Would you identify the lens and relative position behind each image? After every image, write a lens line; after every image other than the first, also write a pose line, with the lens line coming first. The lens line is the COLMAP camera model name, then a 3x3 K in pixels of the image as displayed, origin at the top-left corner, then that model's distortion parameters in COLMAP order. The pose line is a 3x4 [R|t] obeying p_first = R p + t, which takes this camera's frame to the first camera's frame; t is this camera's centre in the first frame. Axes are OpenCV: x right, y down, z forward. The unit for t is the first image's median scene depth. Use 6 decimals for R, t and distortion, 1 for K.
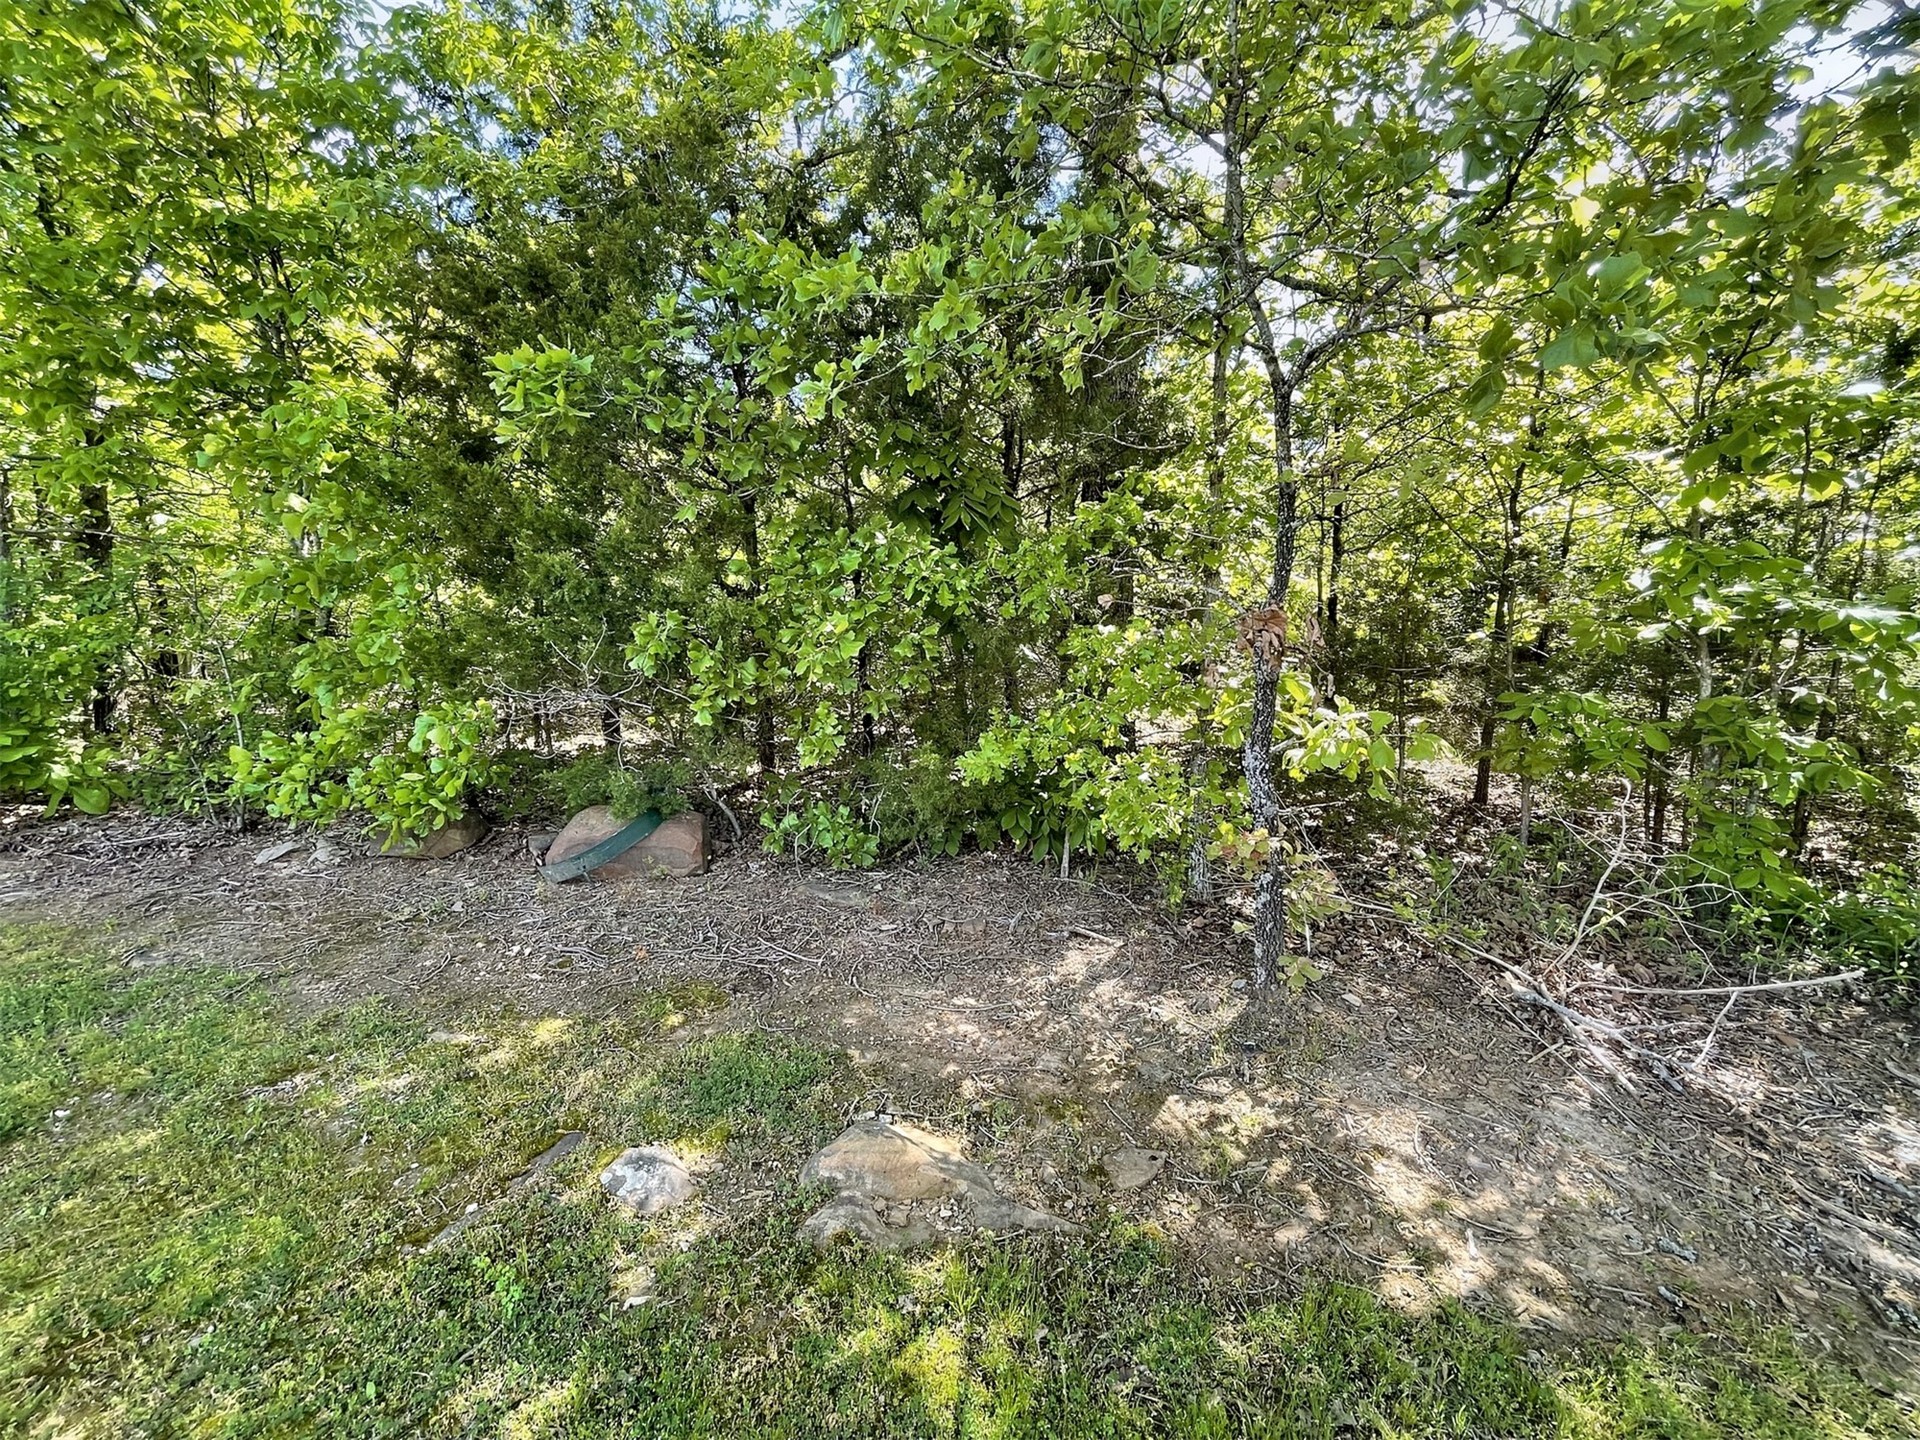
lens RADIAL K [[773.4, 0, 957.4], [0, 773.4, 725.1], [0, 0, 1]] dist [-0.001057, -0.000042]
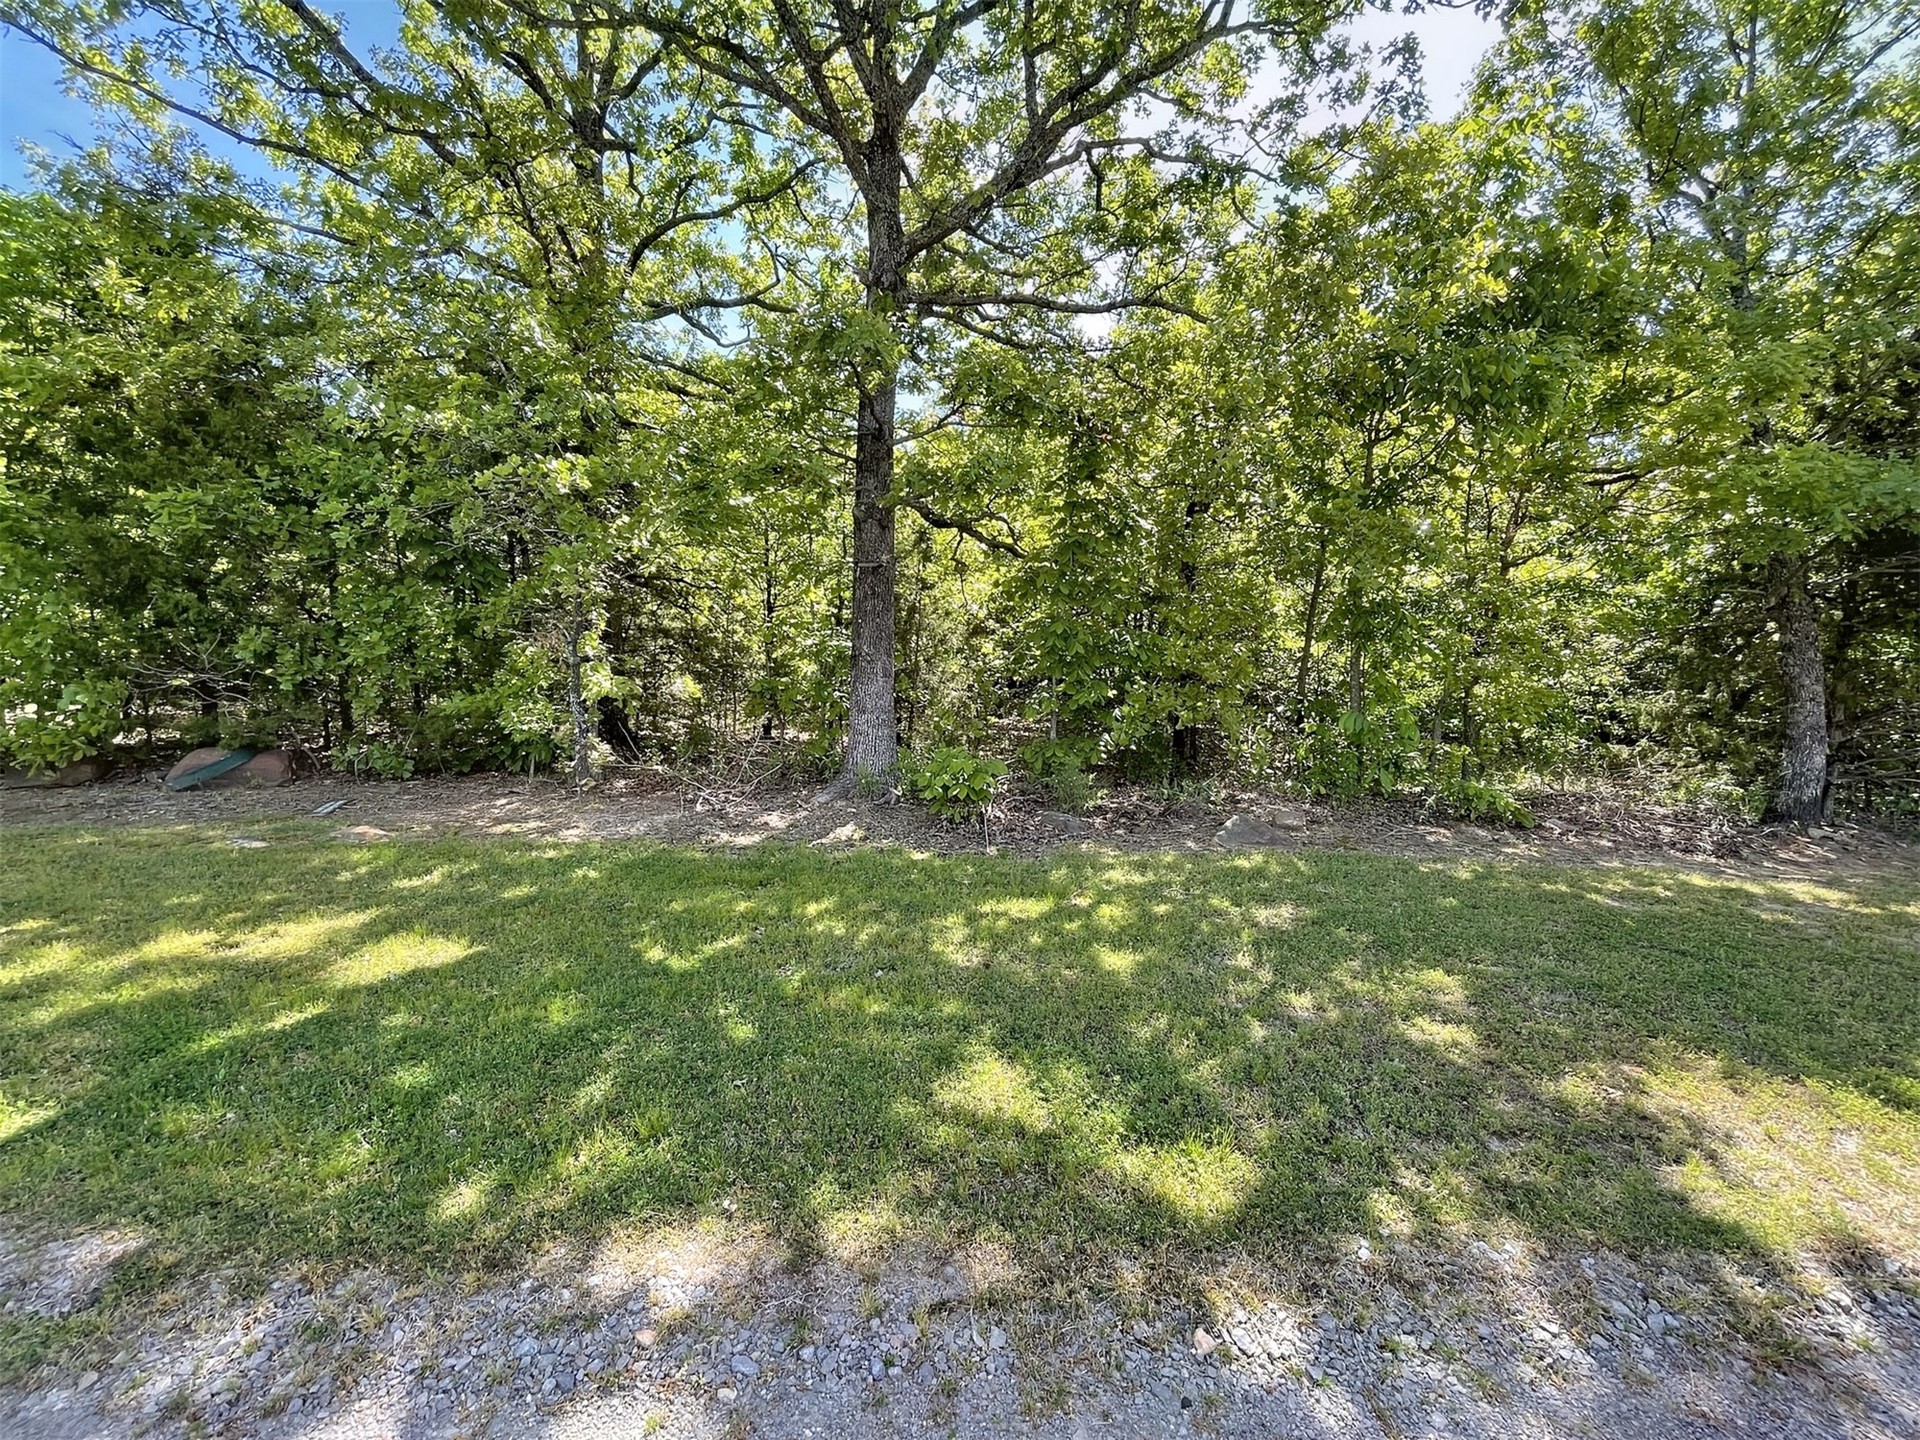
lens RADIAL K [[776.2, 0, 960.3], [0, 776.2, 725.3], [0, 0, 1]] dist [0.001473, -0.000103]
pose [[0.933198, -0.011830, 0.359169, 0.471701], [0.026954, 0.998947, -0.037130, 0.184055], [-0.358351, 0.044330, 0.932534, -1.211281]]
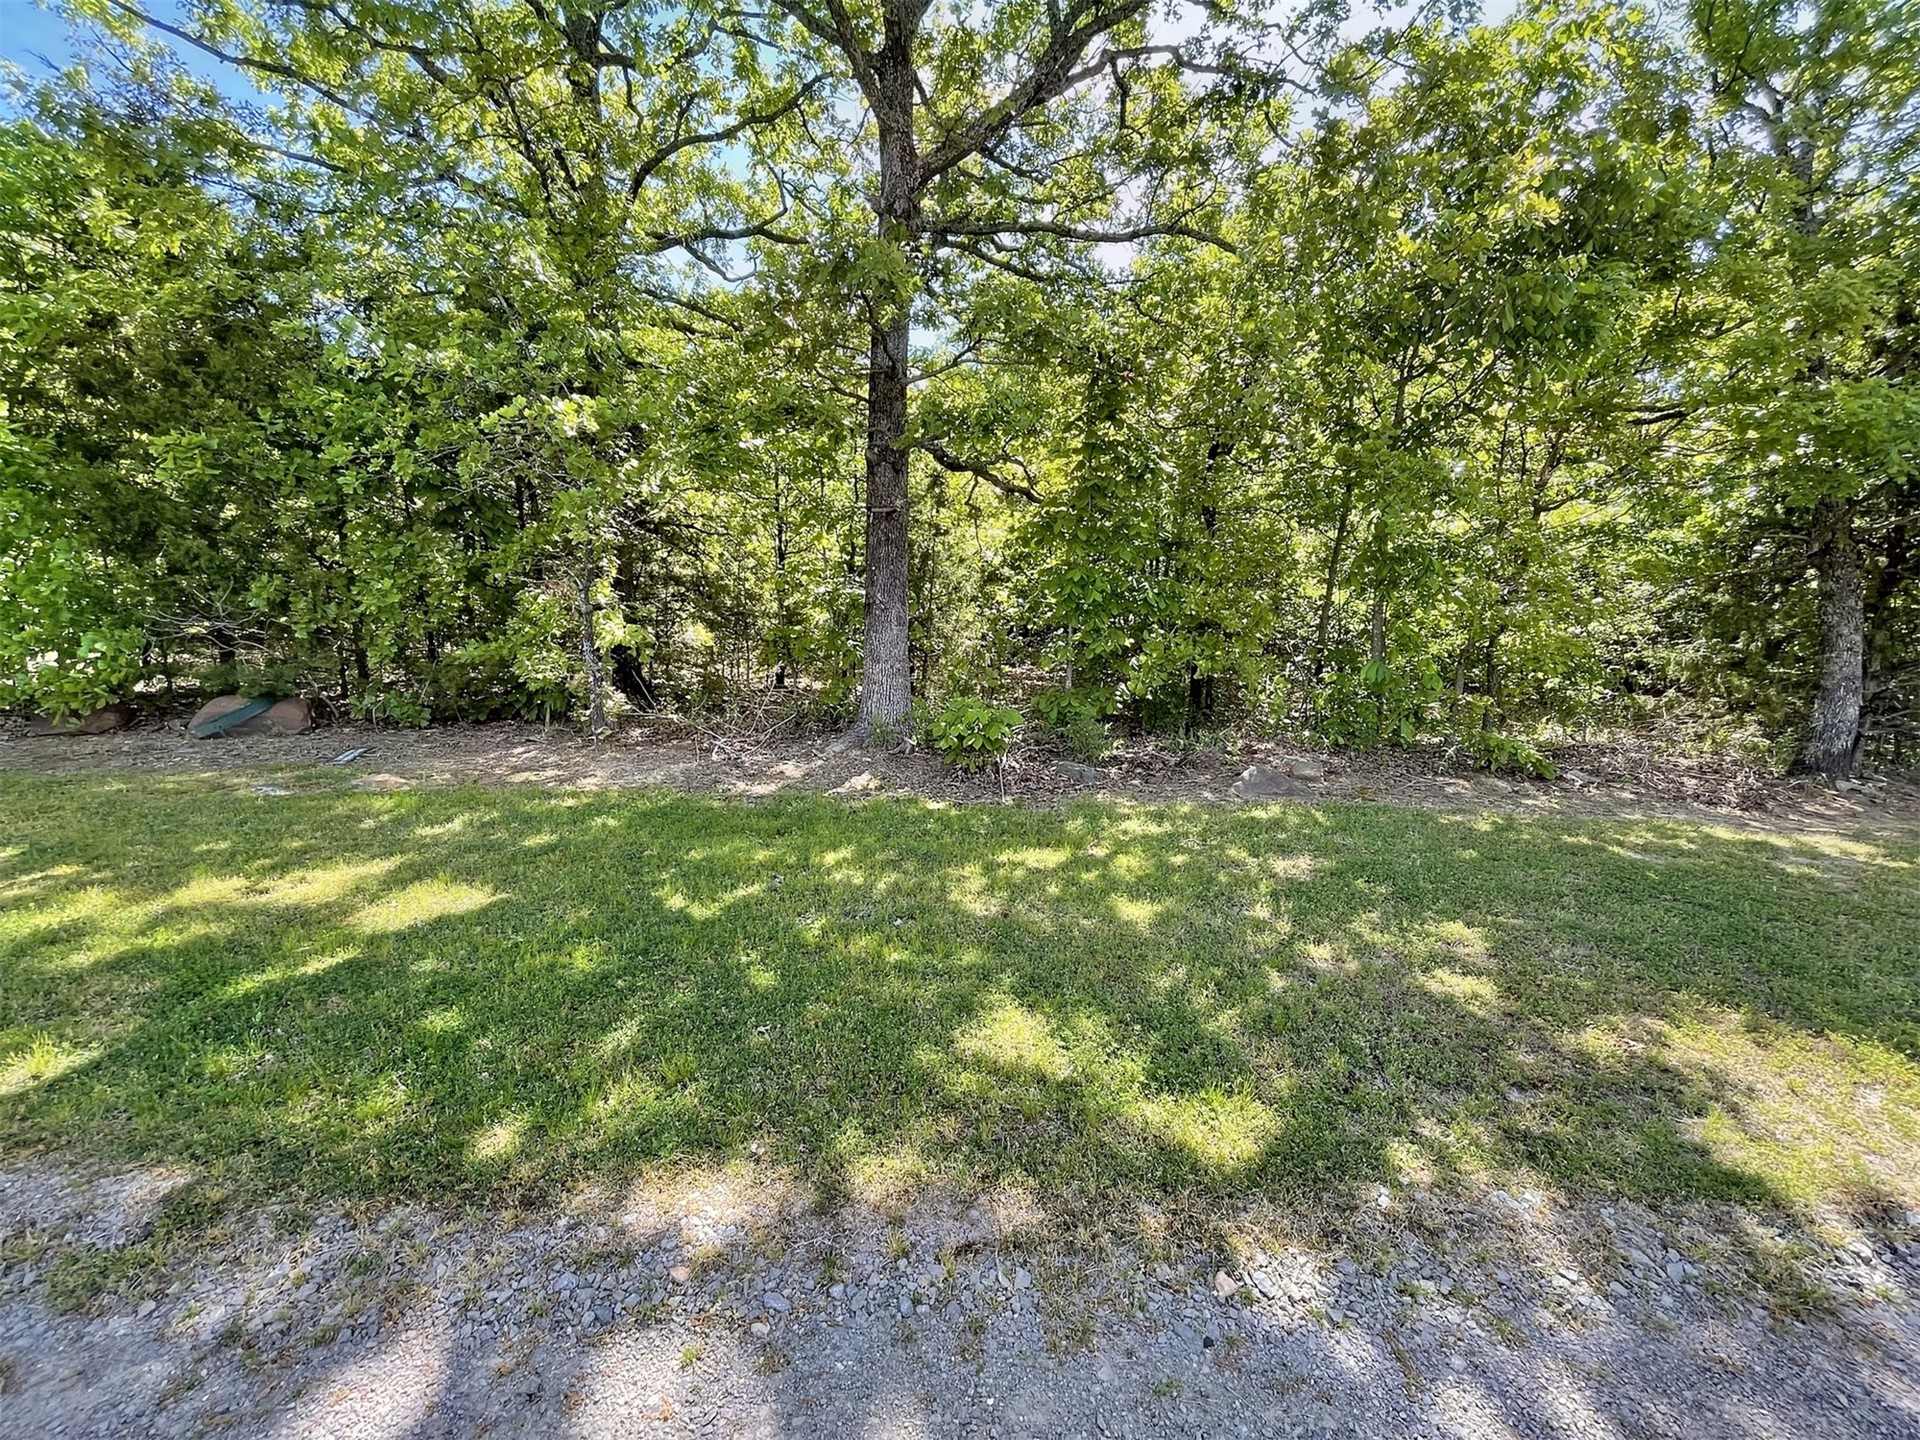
lens RADIAL K [[776.2, 0, 960.3], [0, 776.2, 725.3], [0, 0, 1]] dist [0.001473, -0.000103]
pose [[0.938234, -0.033324, 0.344393, 0.467592], [0.024938, 0.999275, 0.028754, 0.181510], [-0.345102, -0.018390, 0.938385, -1.195839]]
